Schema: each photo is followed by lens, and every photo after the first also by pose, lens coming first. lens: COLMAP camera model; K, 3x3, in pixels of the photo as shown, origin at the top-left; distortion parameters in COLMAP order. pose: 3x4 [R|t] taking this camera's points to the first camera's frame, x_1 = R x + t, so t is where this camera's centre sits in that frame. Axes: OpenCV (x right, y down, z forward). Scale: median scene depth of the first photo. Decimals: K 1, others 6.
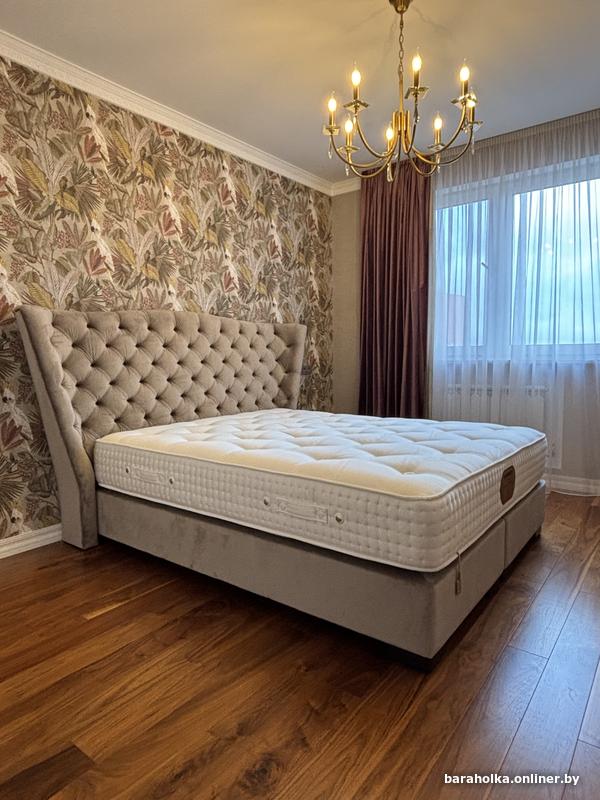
lens RADIAL K [[497.5, 0, 300.0], [0, 497.5, 400.0], [0, 0, 1]] dist [0.005973, -0.025815]
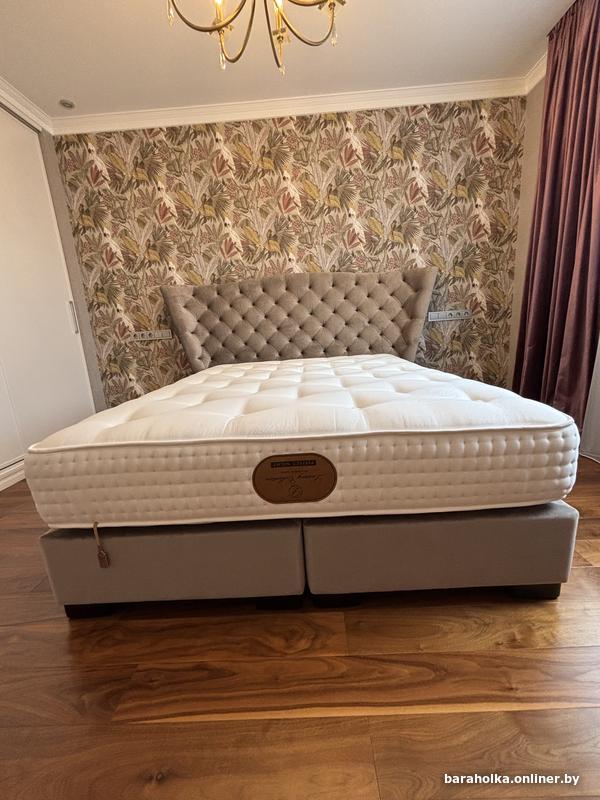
lens RADIAL K [[305.2, 0, 299.8], [0, 305.2, 374.4], [0, 0, 1]] dist [-0.020654, 0.013173]
pose [[0.606522, 0.134330, -0.783637, 0.378018], [-0.008355, 0.986646, 0.162662, -0.046021], [0.795023, -0.092111, 0.599545, 0.478173]]
